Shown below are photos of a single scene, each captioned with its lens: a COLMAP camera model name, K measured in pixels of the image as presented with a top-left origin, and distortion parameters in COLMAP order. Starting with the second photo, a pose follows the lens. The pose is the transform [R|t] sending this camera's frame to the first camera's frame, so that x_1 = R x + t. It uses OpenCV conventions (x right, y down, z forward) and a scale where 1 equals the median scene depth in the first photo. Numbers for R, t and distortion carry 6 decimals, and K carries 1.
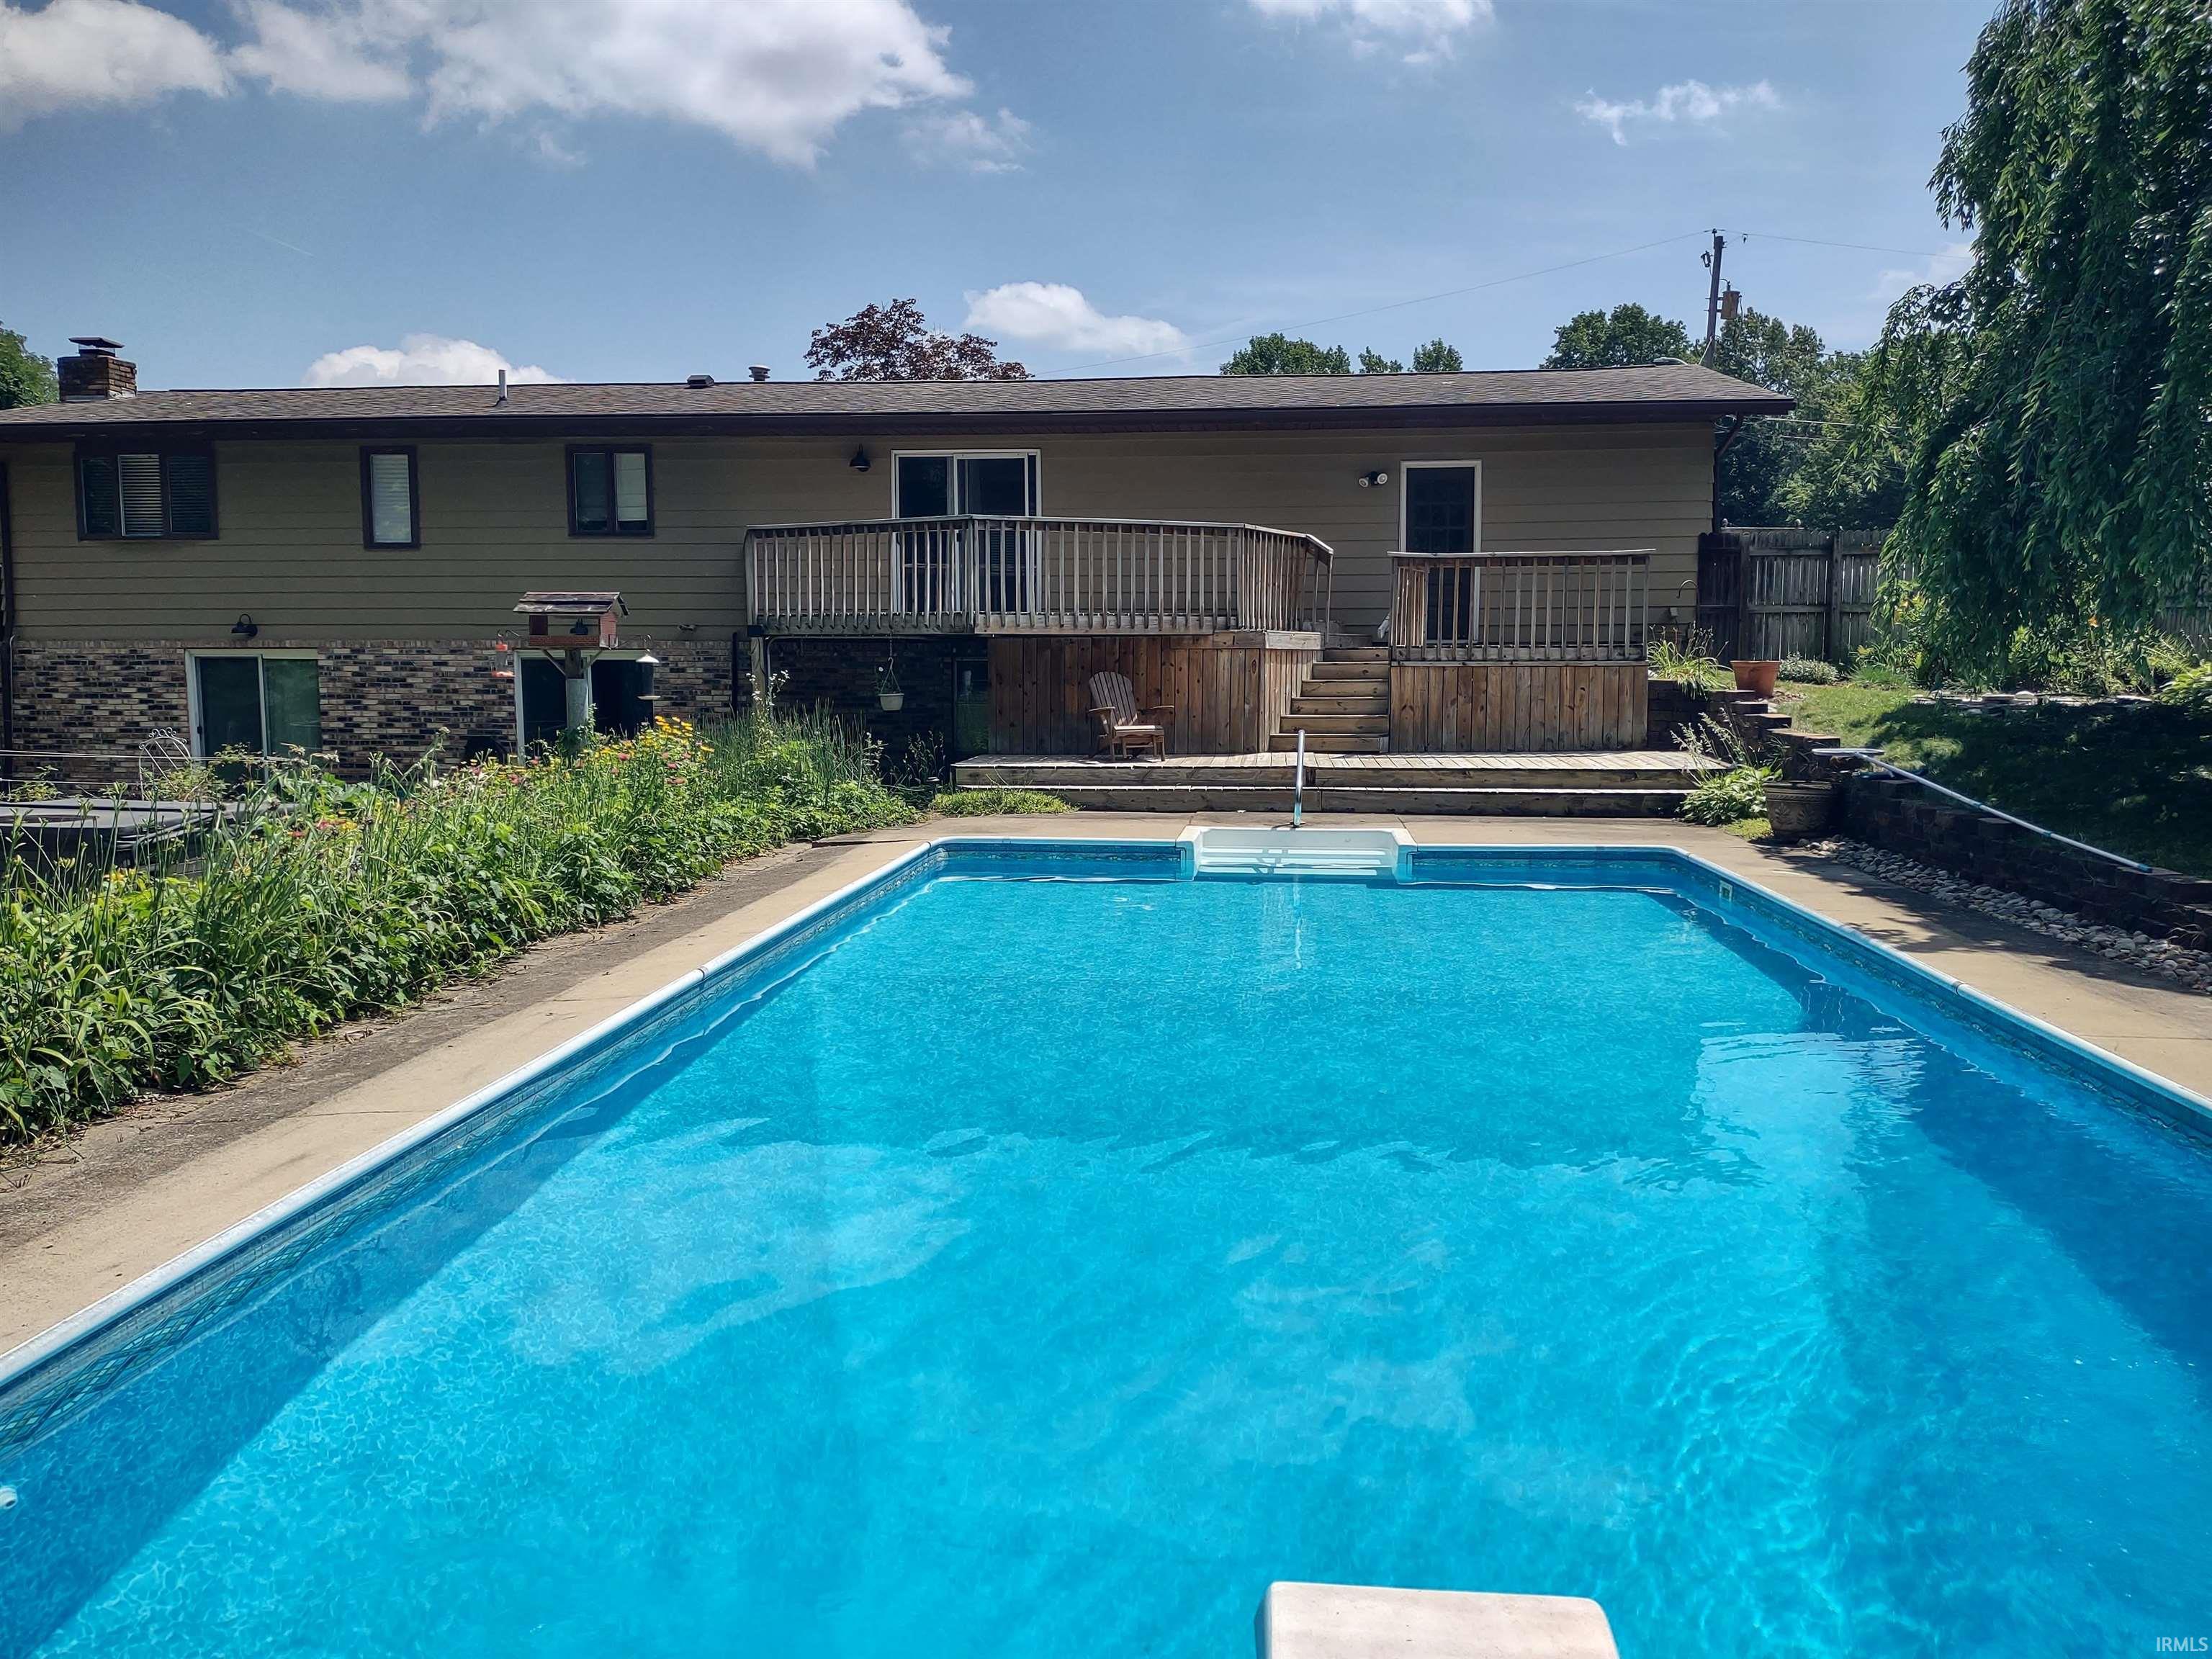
lens RADIAL K [[1636.4, 0, 1124.1], [0, 1636.4, 820.4], [0, 0, 1]] dist [0.112894, -0.152177]
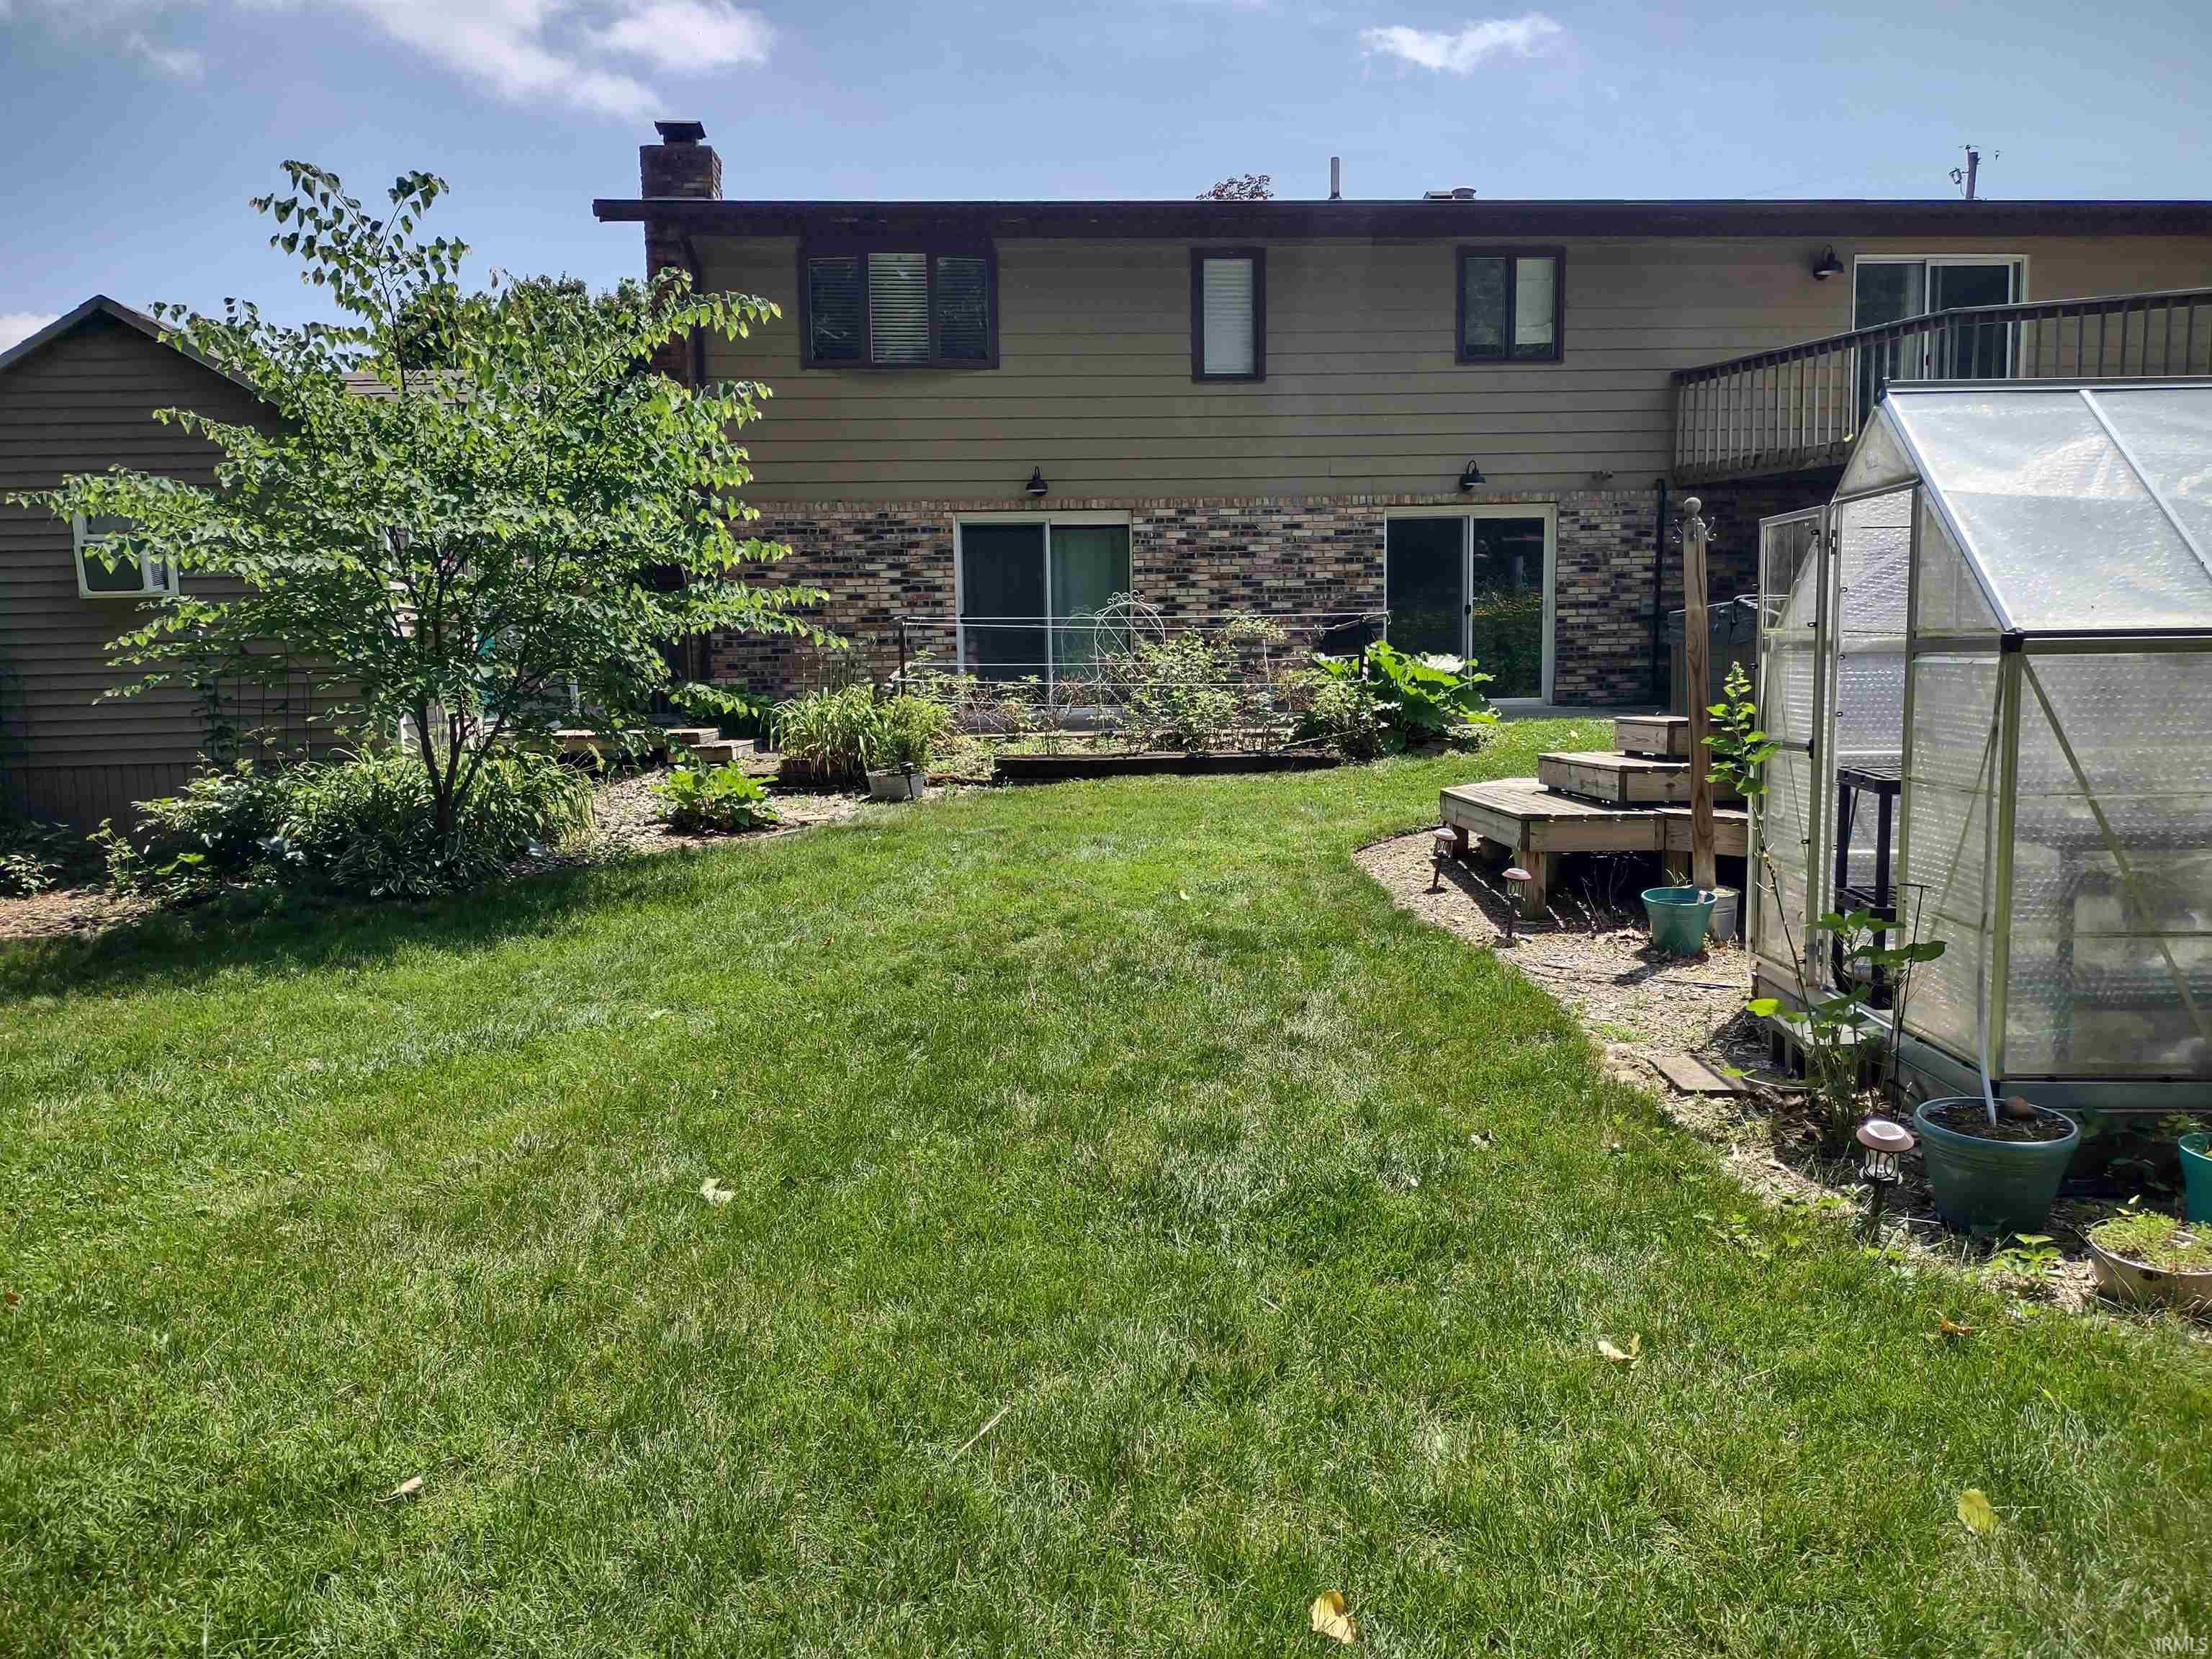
lens RADIAL K [[1636.4, 0, 1124.1], [0, 1636.4, 820.4], [0, 0, 1]] dist [0.112894, -0.152177]
pose [[0.980364, -0.037292, 0.193638, -0.649893], [0.037837, 0.999284, 0.000887, 0.043258], [-0.193532, 0.006457, 0.981073, 0.241816]]
